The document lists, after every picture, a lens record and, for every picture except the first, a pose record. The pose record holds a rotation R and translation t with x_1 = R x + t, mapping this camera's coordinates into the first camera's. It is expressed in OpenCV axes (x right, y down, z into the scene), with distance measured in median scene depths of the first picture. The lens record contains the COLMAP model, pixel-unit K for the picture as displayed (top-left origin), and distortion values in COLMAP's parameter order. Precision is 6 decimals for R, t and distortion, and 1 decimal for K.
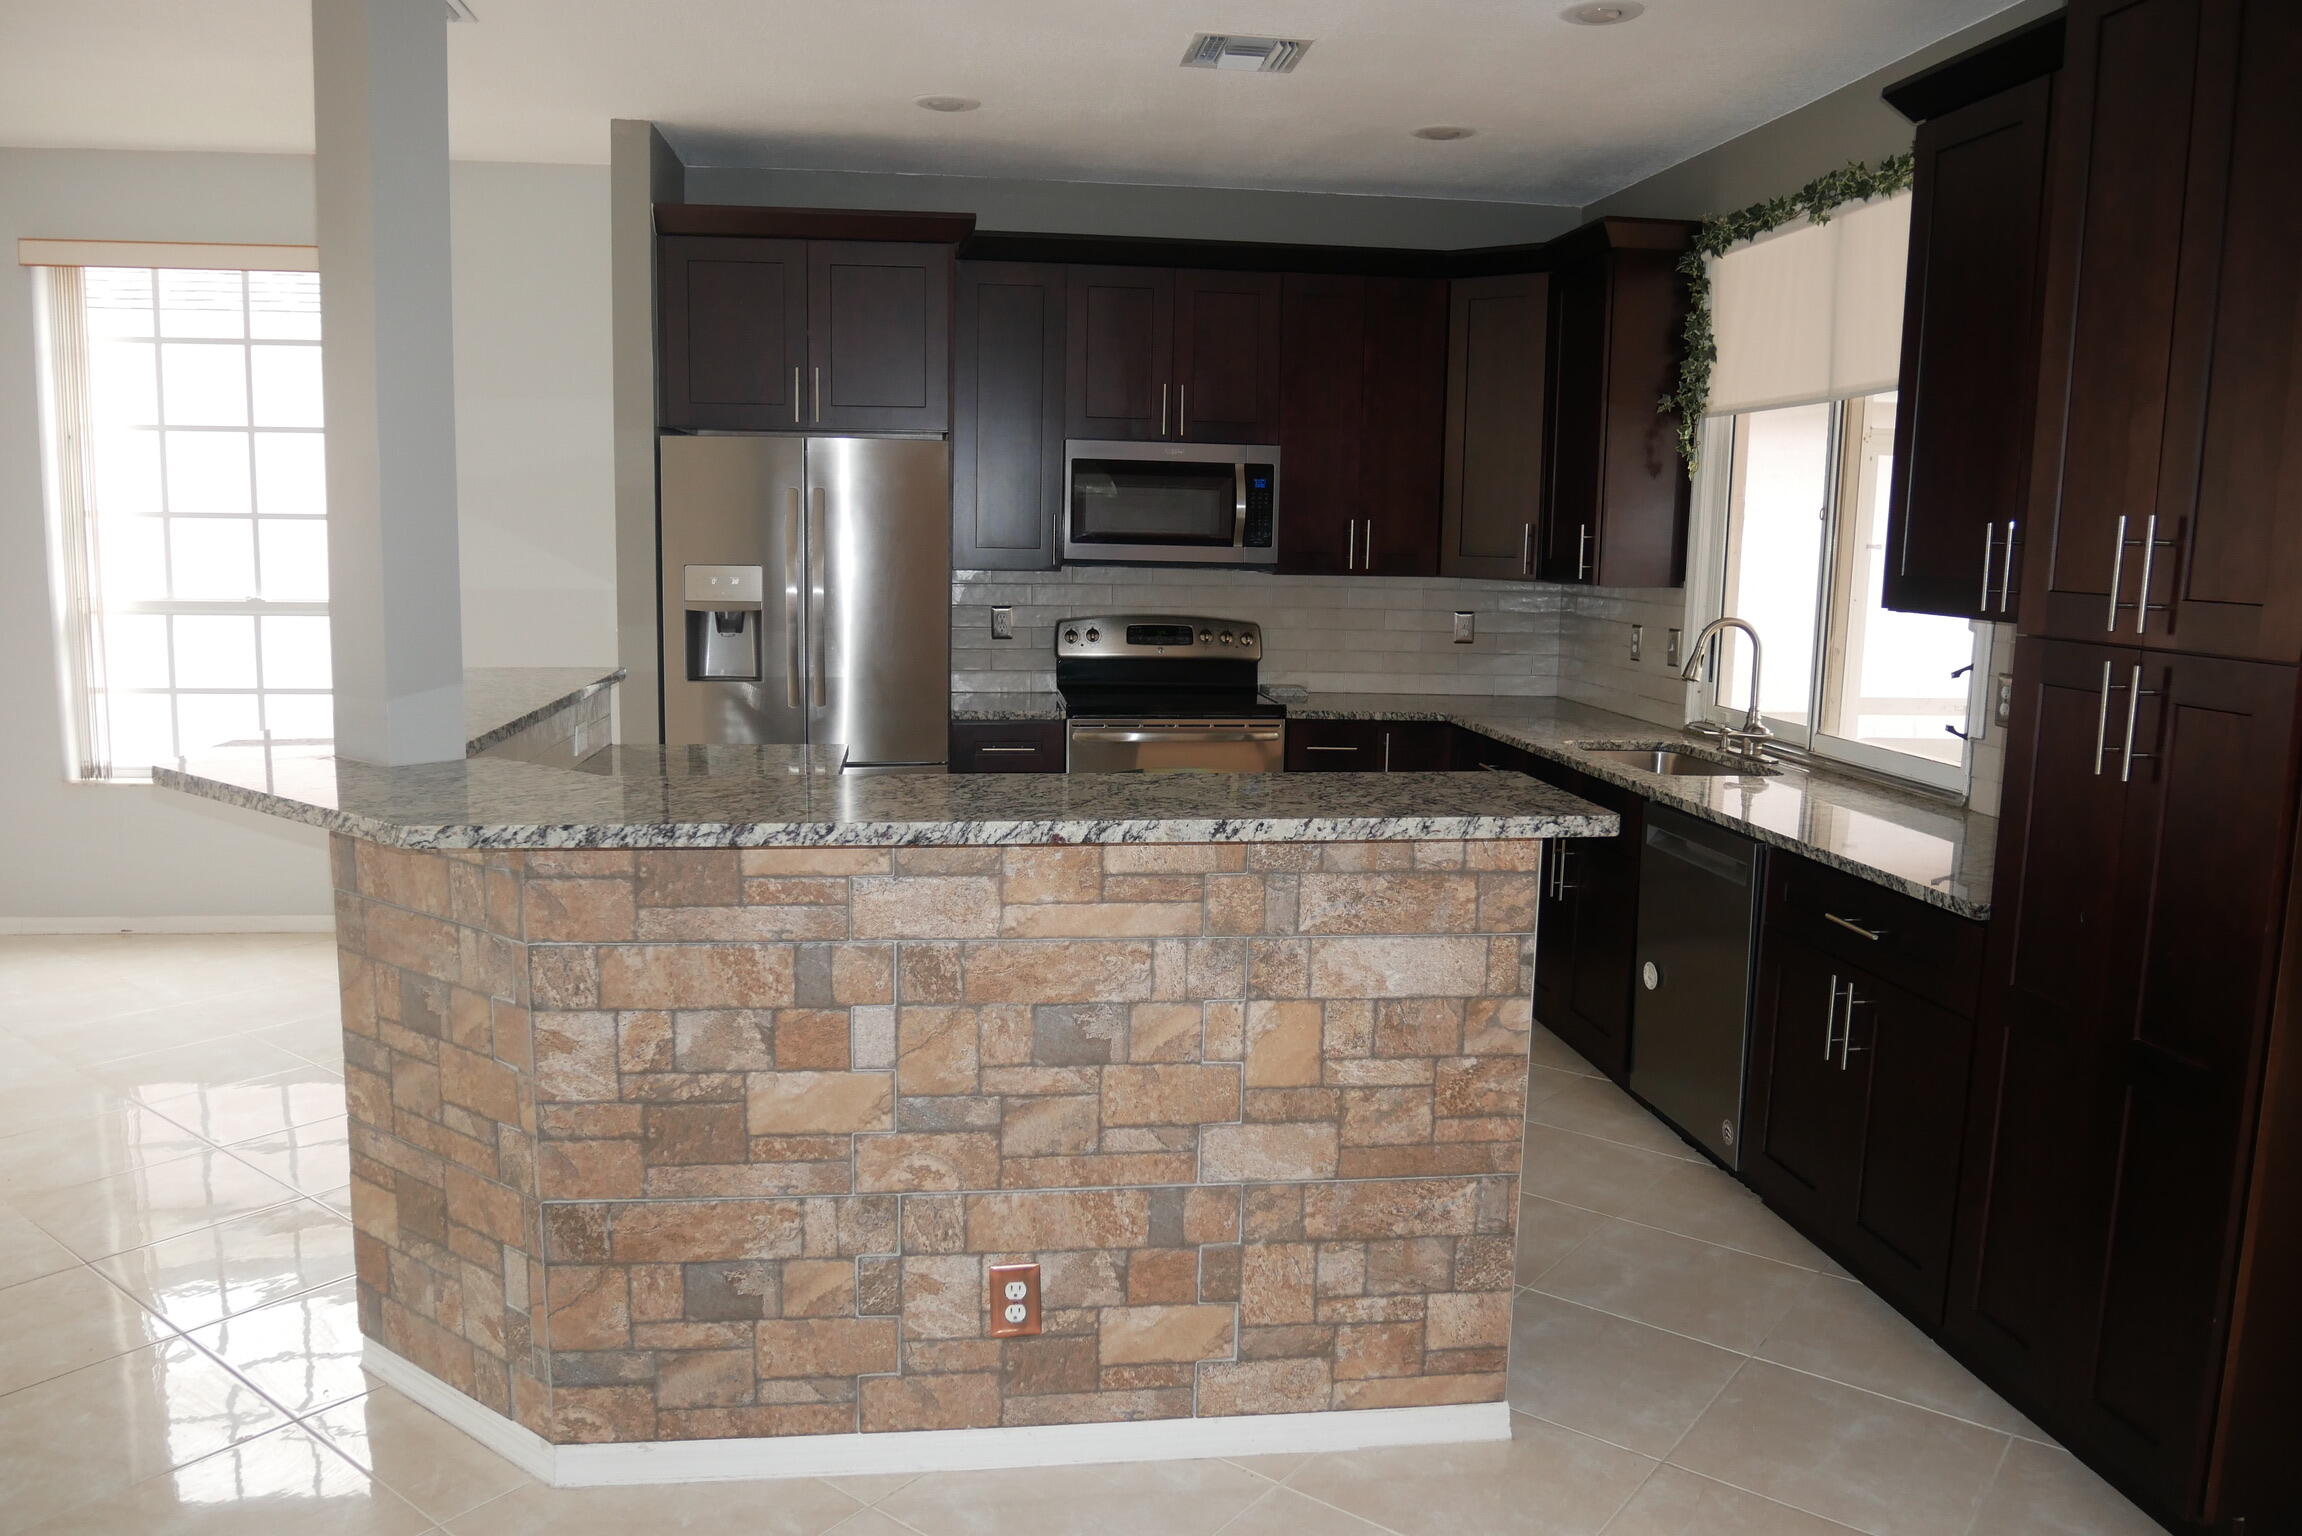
lens RADIAL K [[1658.5, 0, 1151.3], [0, 1658.5, 762.1], [0, 0, 1]] dist [-0.072163, 0.030315]
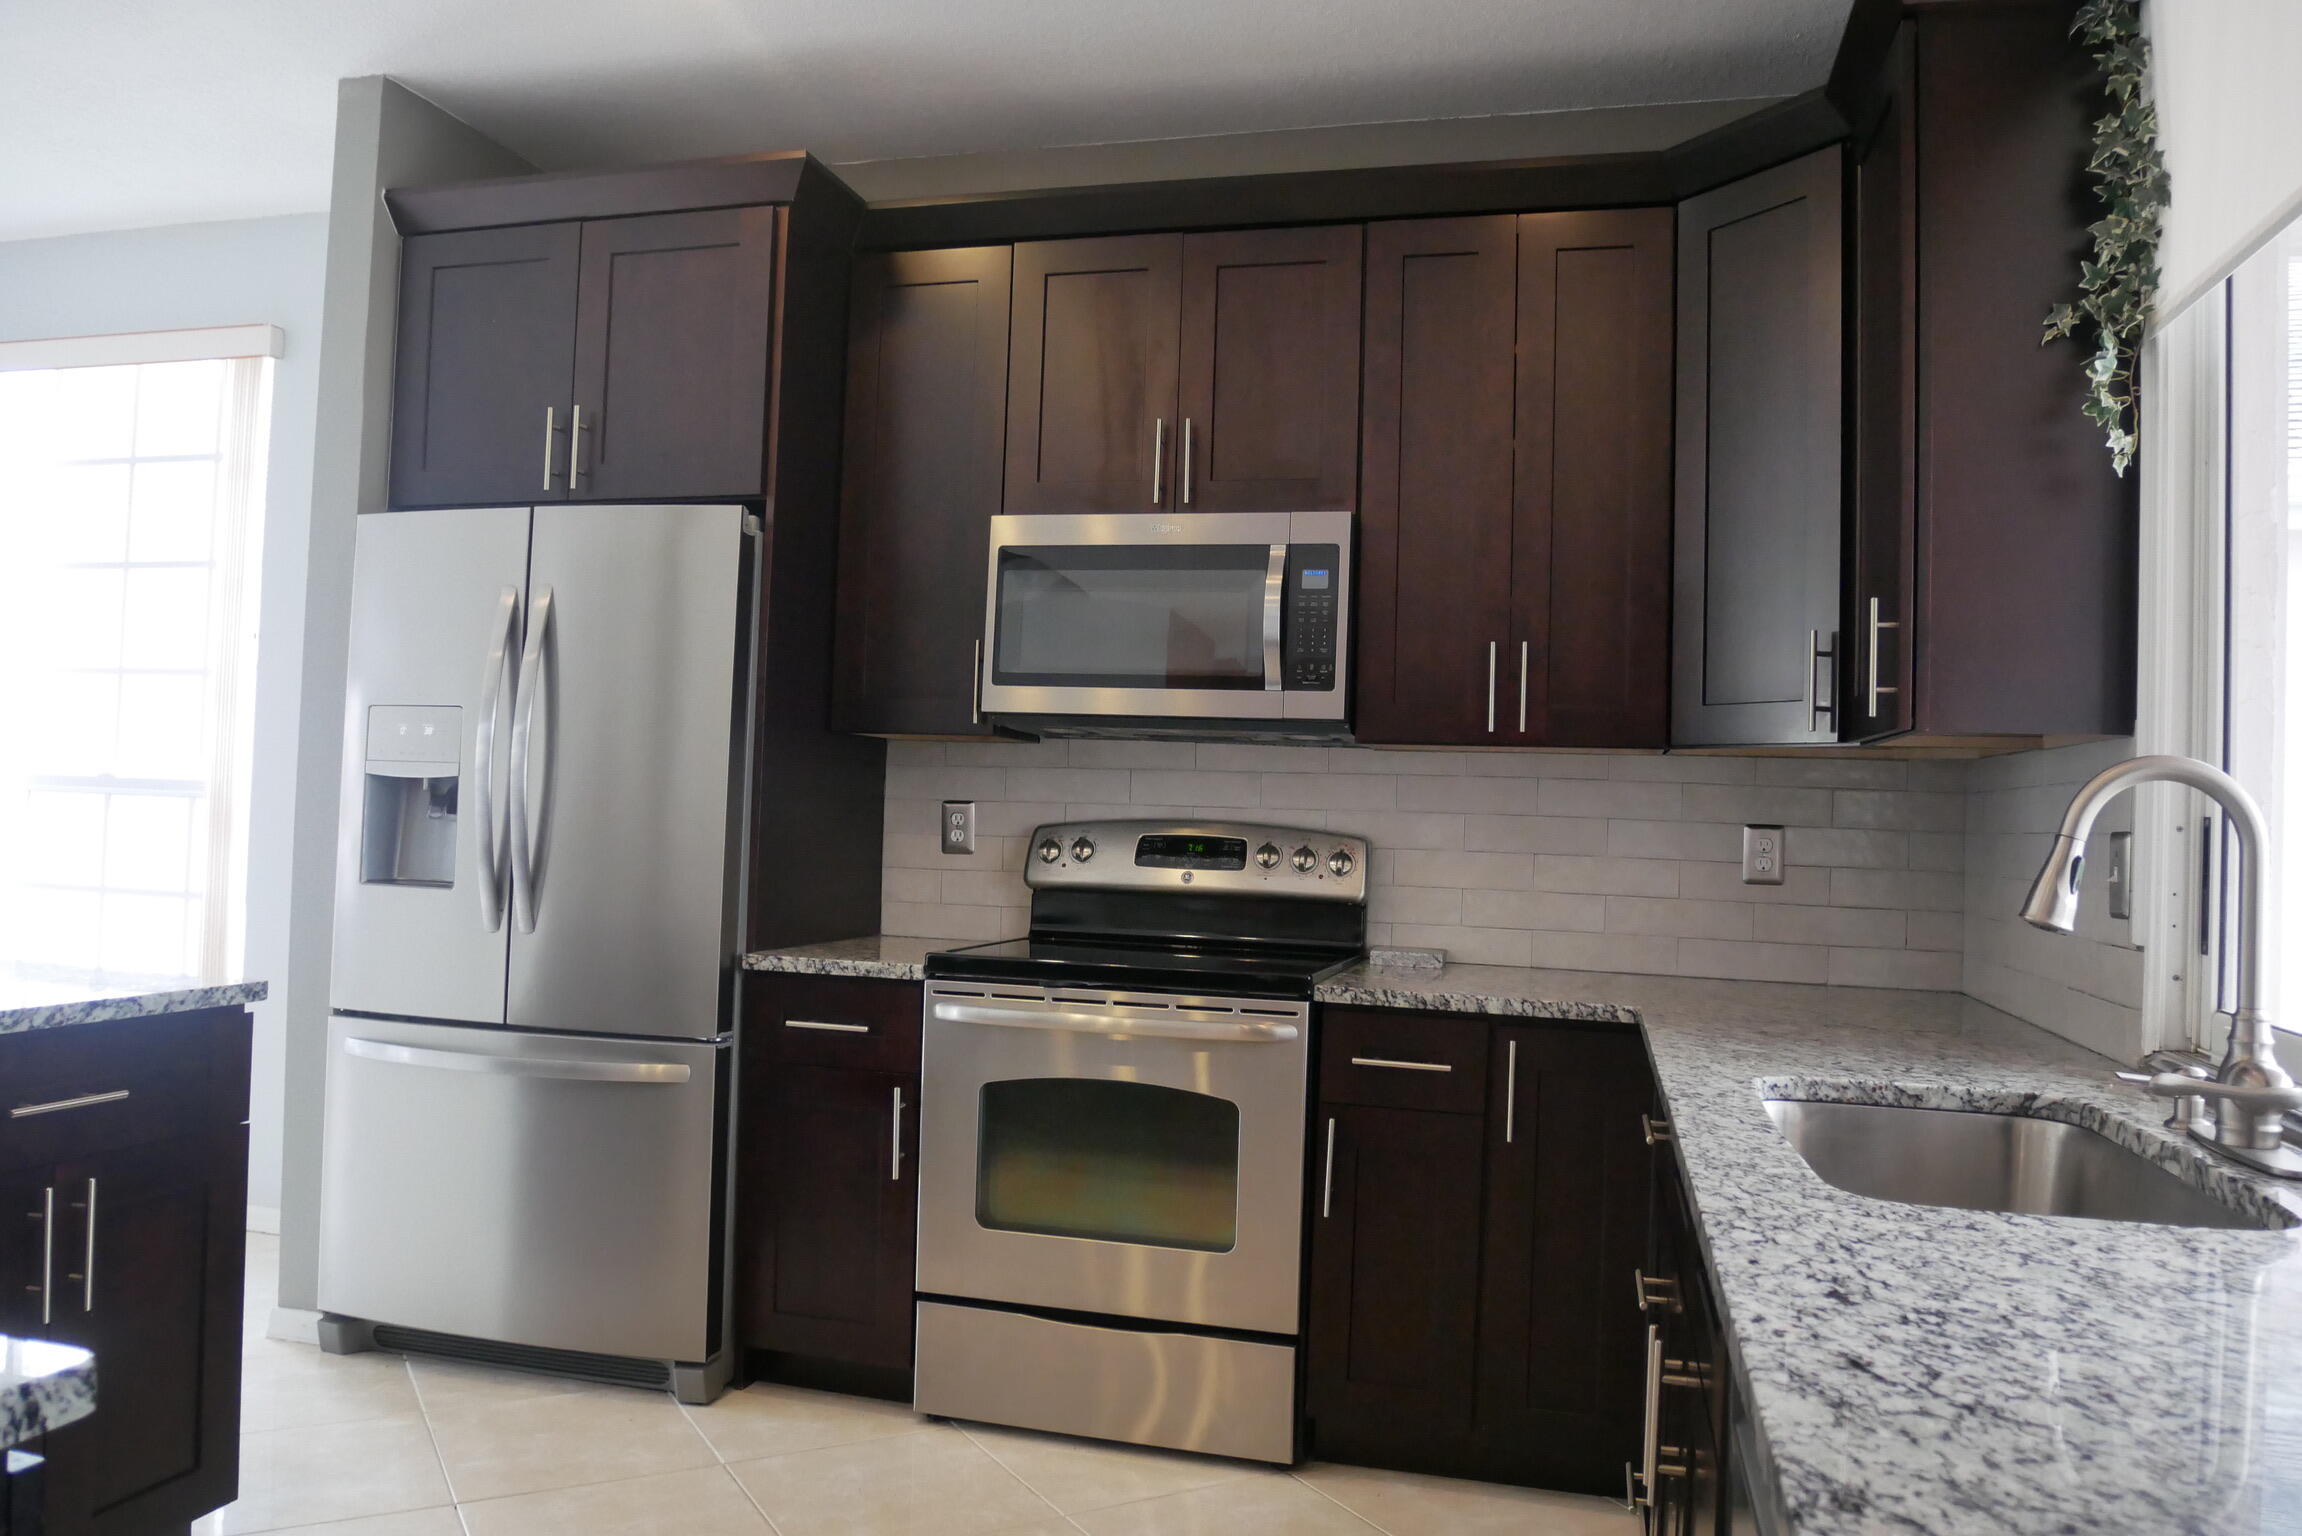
lens RADIAL K [[1658.5, 0, 1151.3], [0, 1658.5, 762.1], [0, 0, 1]] dist [-0.072163, 0.030315]
pose [[0.923674, 0.001515, -0.383175, 0.230803], [-0.070988, 0.983359, -0.167232, -0.009070], [0.376545, 0.181669, 0.908411, 0.481554]]
